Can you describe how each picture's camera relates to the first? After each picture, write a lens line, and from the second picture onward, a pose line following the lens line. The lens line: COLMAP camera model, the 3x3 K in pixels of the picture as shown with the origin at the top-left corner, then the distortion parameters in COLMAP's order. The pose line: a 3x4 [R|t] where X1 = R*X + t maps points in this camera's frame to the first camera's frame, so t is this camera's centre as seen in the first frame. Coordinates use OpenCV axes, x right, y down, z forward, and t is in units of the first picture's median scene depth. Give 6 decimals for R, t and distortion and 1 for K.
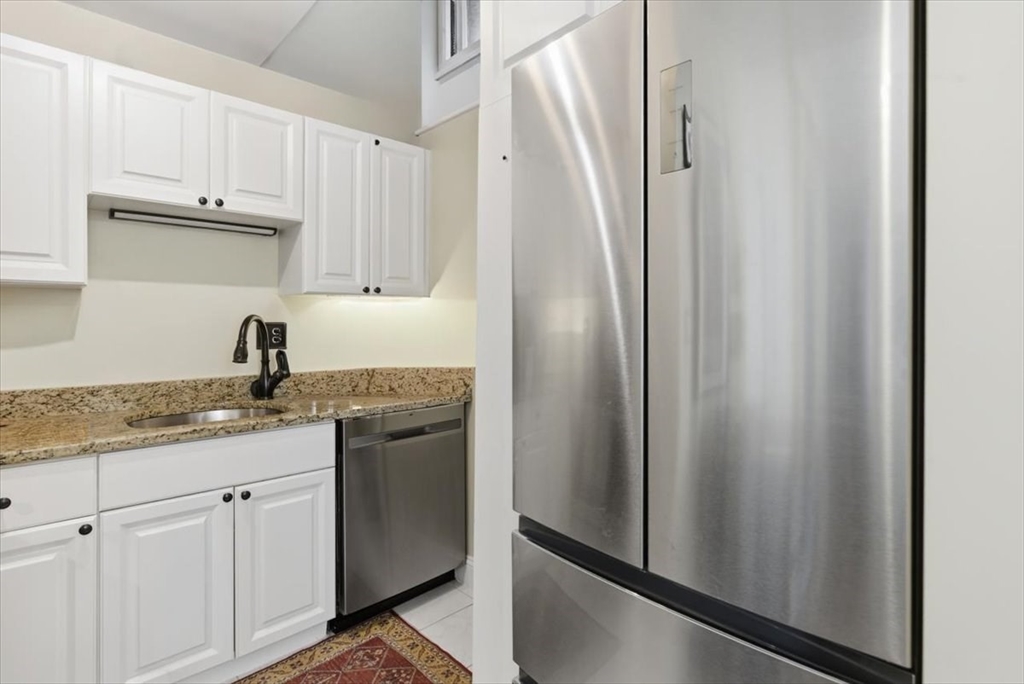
lens RADIAL K [[481.2, 0, 493.0], [0, 481.2, 324.3], [0, 0, 1]] dist [-0.014245, 0.006677]
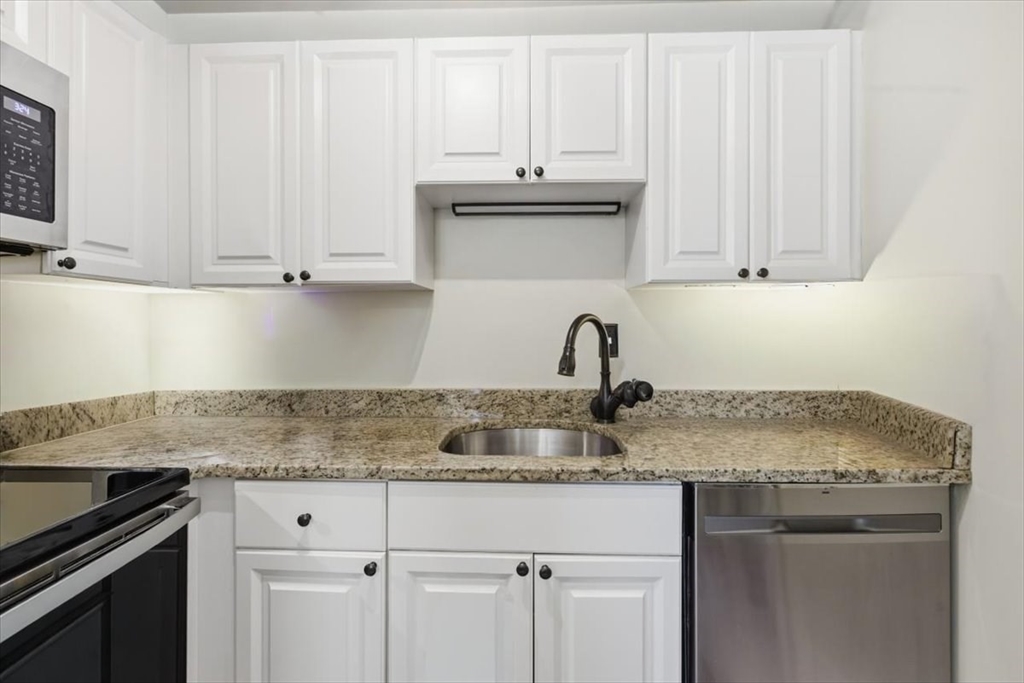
lens RADIAL K [[481.2, 0, 508.8], [0, 481.2, 323.9], [0, 0, 1]] dist [-0.014245, 0.006677]
pose [[0.733895, 0.000369, -0.679263, -0.067477], [-0.003305, 0.999990, -0.003027, -0.001042], [0.679255, 0.004466, 0.733888, 0.366711]]
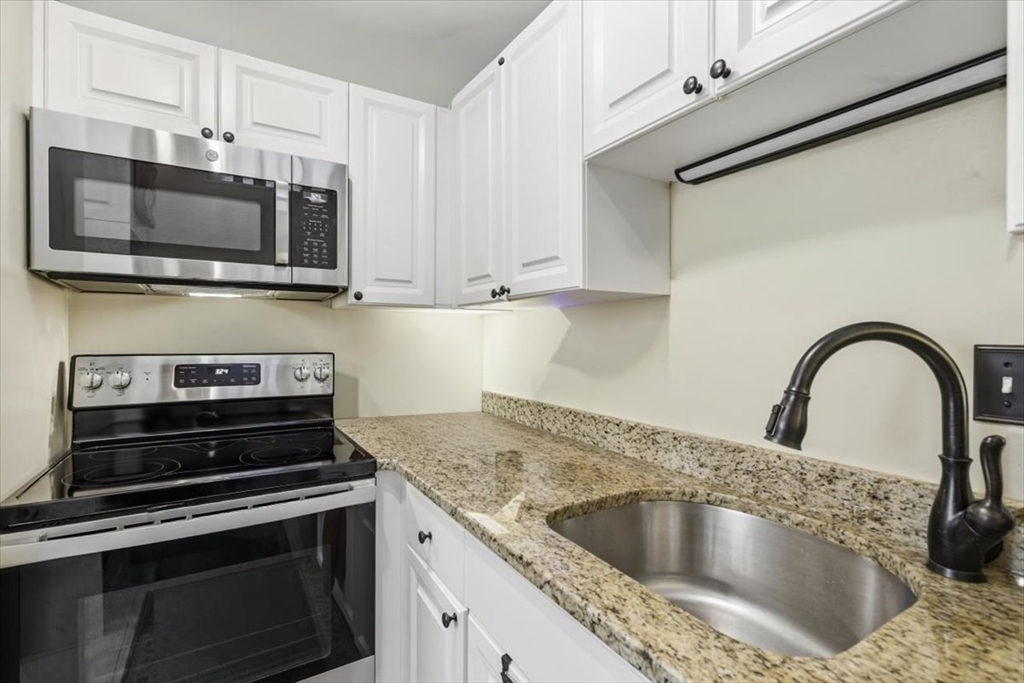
lens RADIAL K [[471.4, 0, 507.9], [0, 471.4, 339.5], [0, 0, 1]] dist [-0.011873, 0.005557]
pose [[-0.182579, 0.008375, -0.983156, -0.109642], [-0.006501, 0.999932, 0.009725, -0.010382], [0.983170, 0.008167, -0.182512, 0.870911]]
